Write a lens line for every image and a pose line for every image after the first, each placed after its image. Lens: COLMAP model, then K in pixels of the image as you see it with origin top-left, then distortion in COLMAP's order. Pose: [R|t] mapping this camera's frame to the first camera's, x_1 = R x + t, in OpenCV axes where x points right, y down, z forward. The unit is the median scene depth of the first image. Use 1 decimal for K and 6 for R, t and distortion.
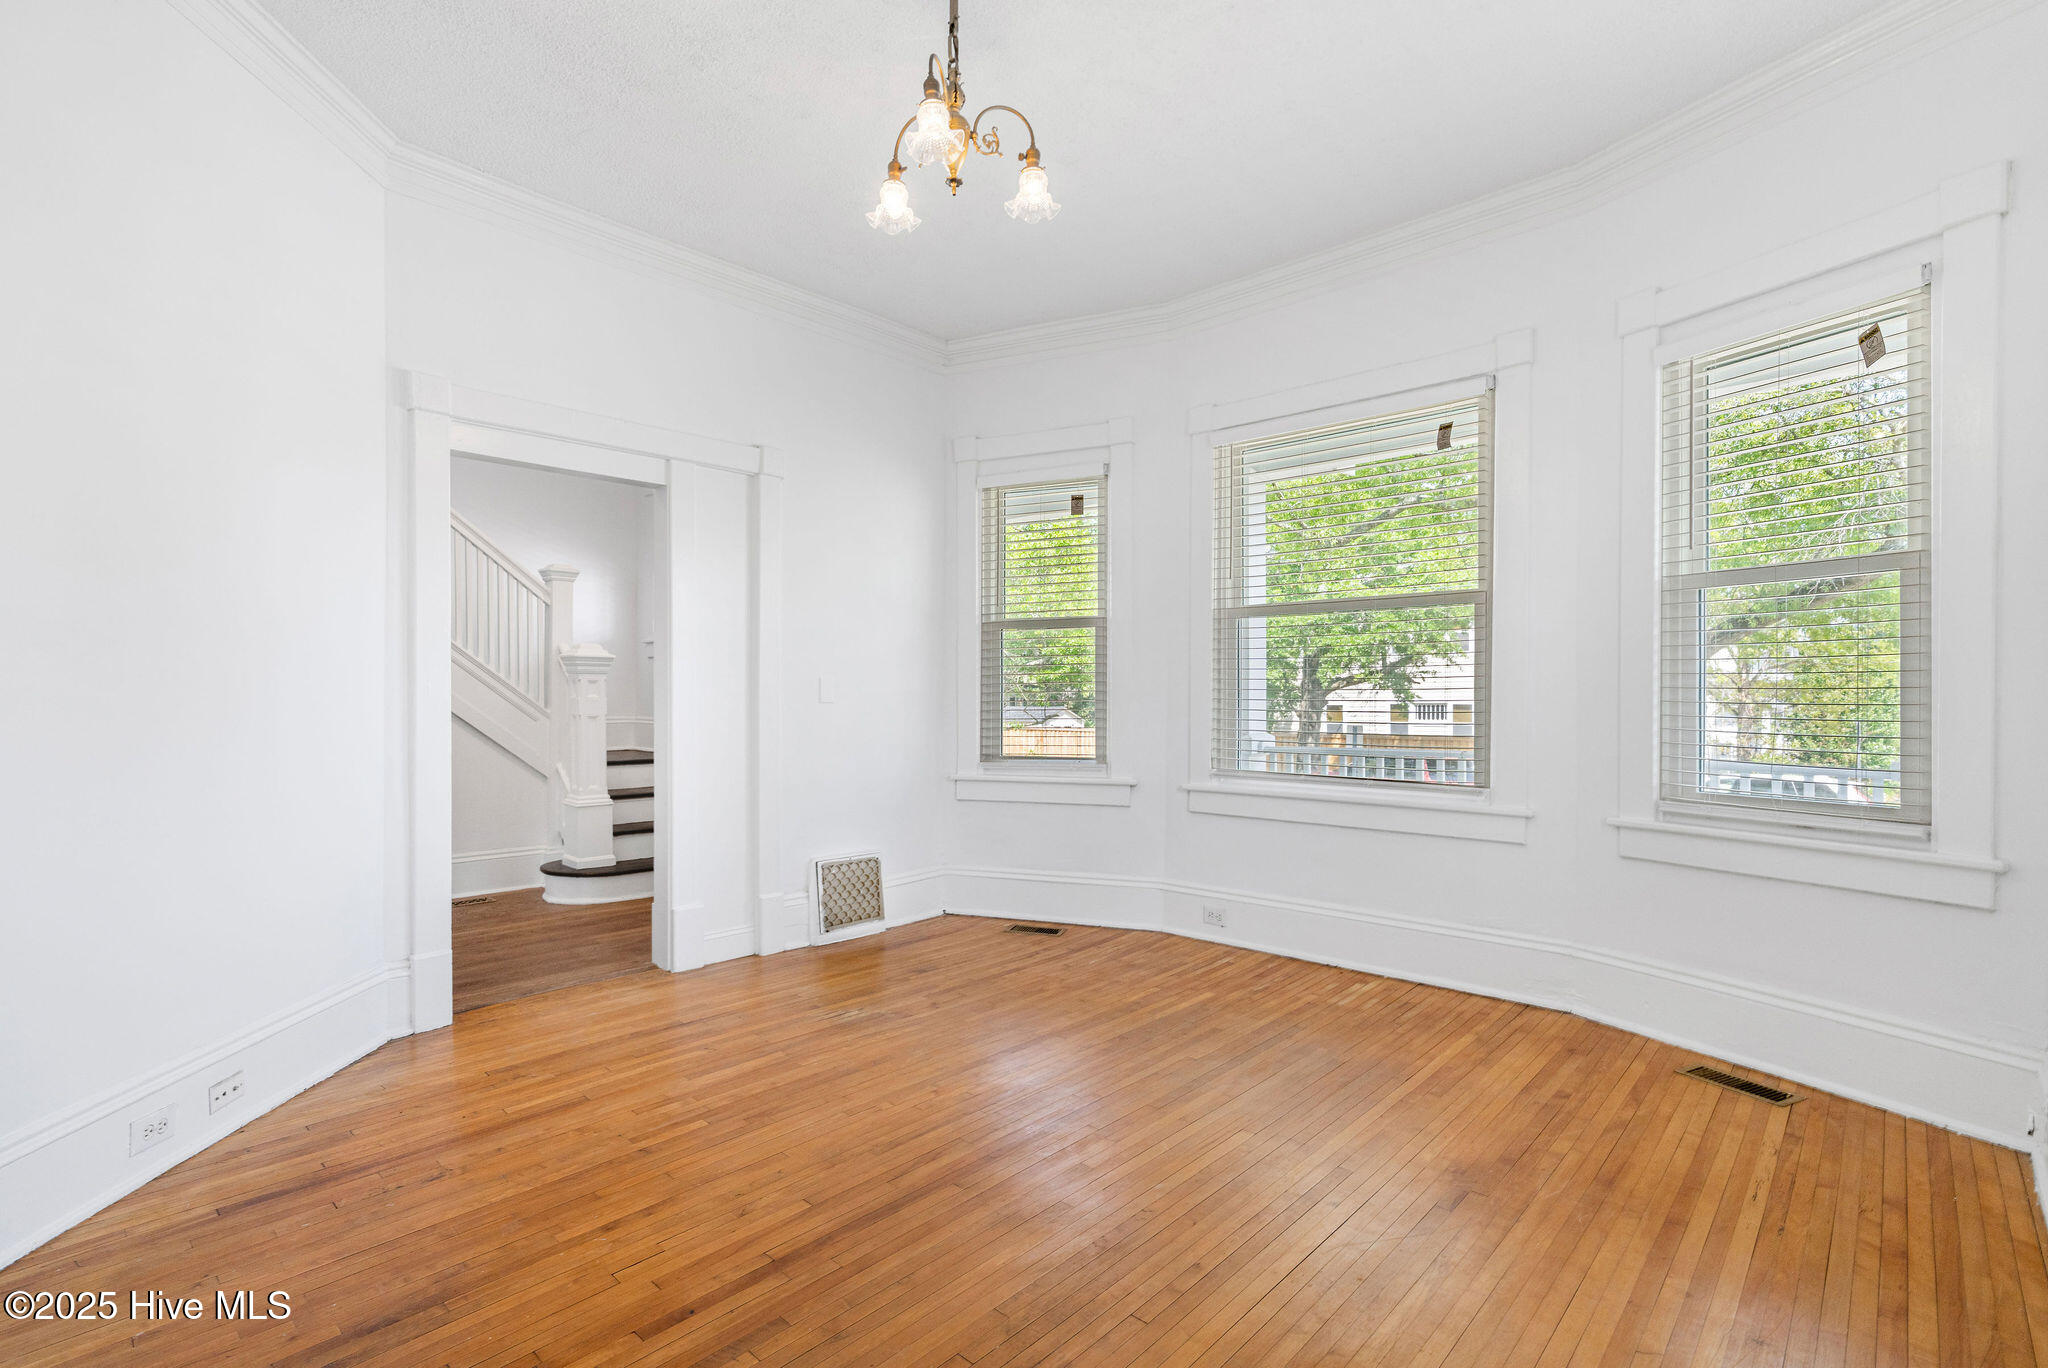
lens RADIAL K [[958.6, 0, 1029.3], [0, 958.6, 693.3], [0, 0, 1]] dist [0.002167, 0.000249]
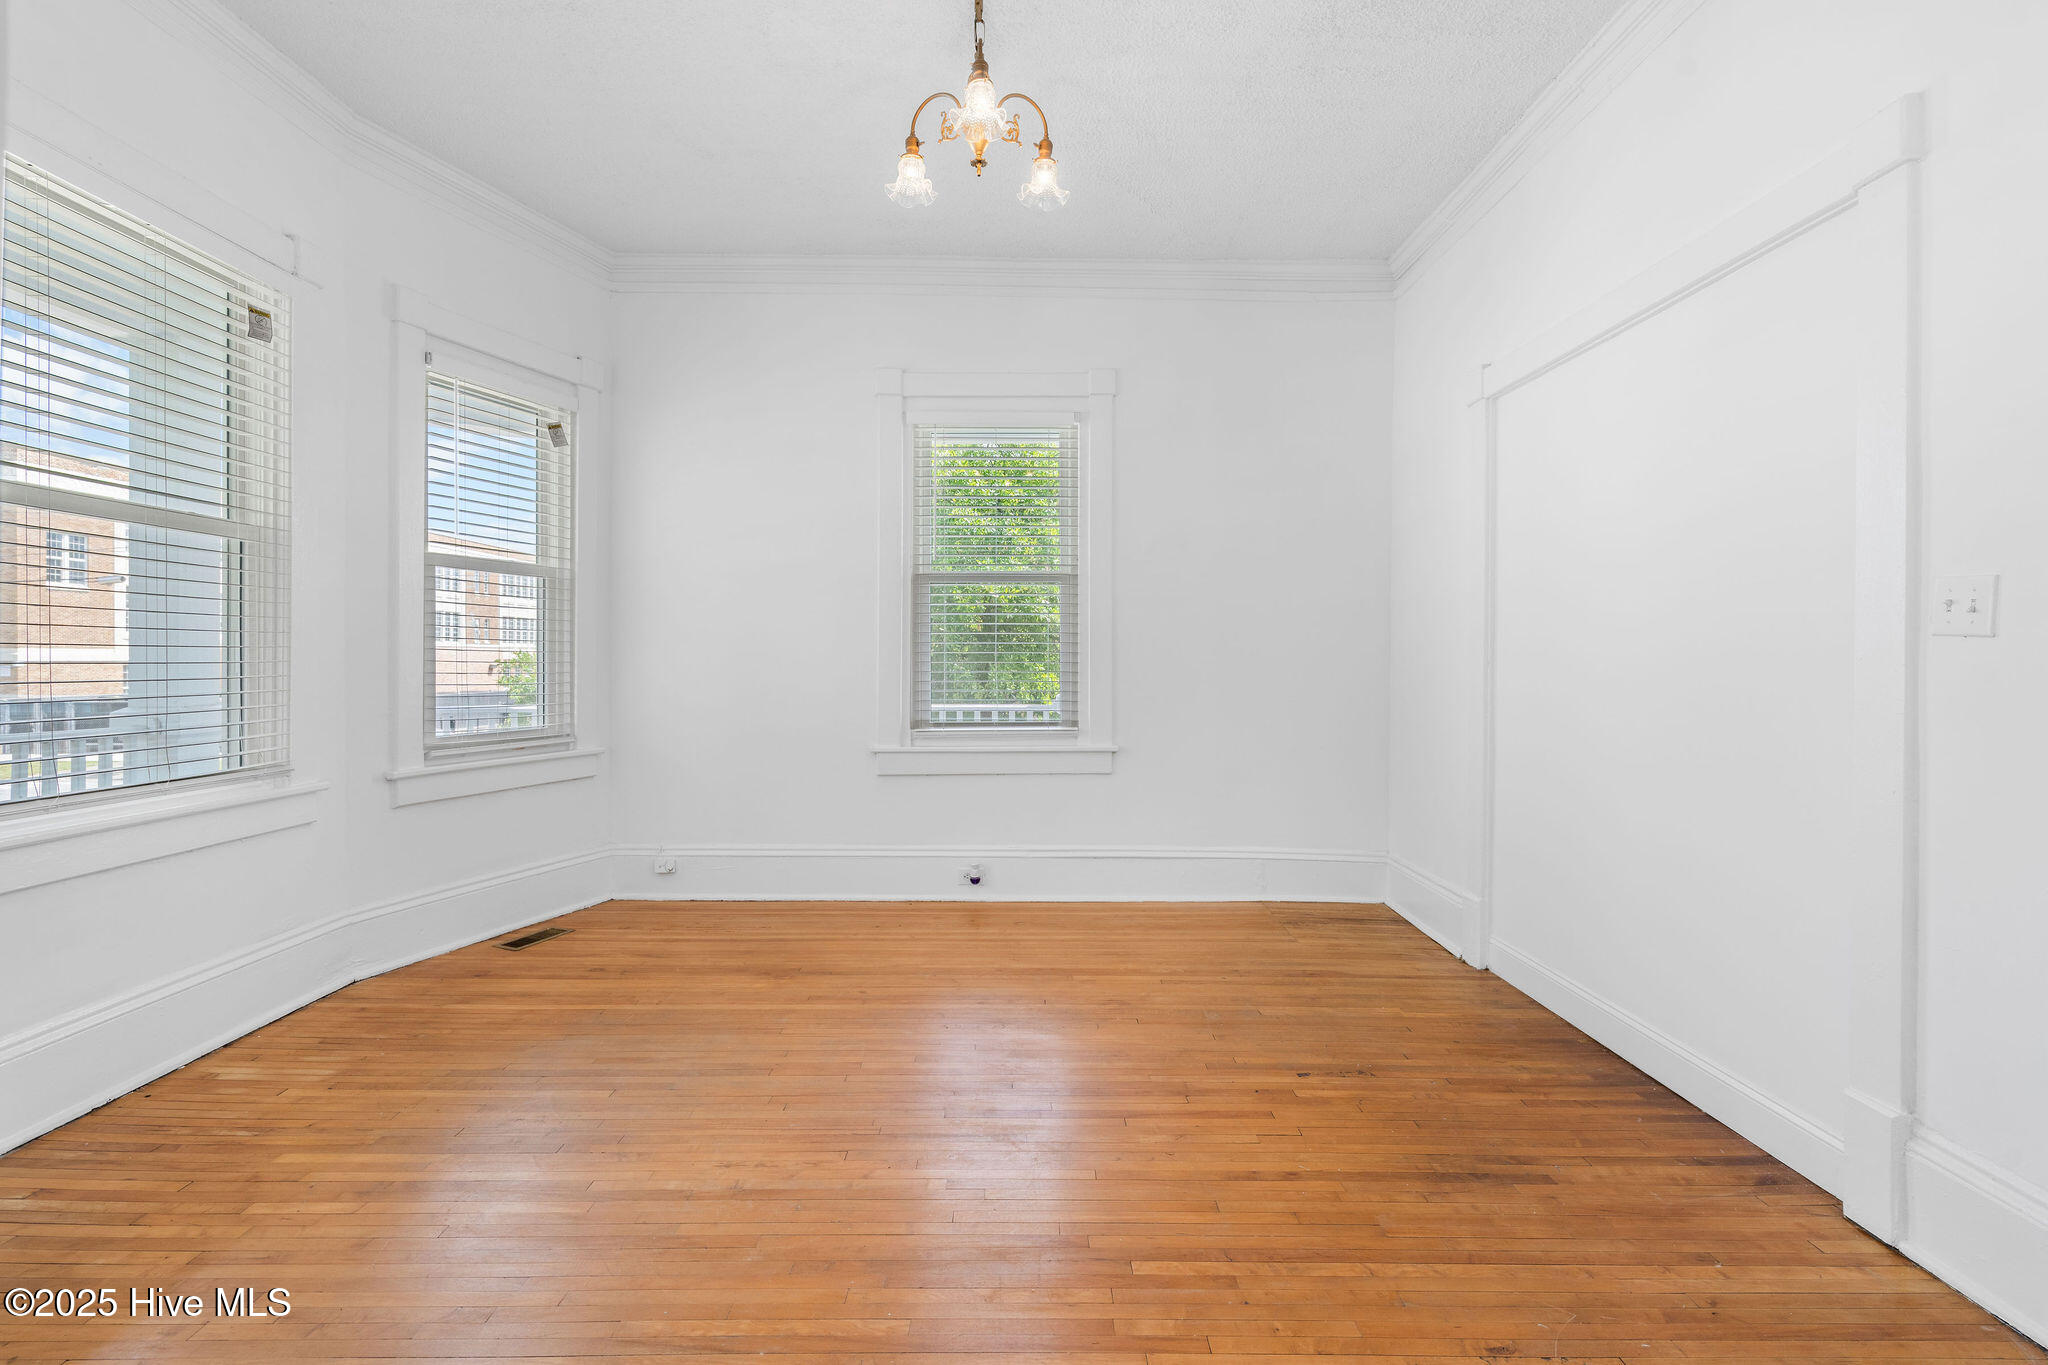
lens RADIAL K [[921.1, 0, 1015.6], [0, 921.1, 667.9], [0, 0, 1]] dist [-0.003622, 0.000231]
pose [[-0.675228, -0.012041, 0.737511, -0.629980], [-0.006306, 0.999924, 0.010553, 0.000438], [-0.737582, 0.002475, -0.675253, 1.239744]]
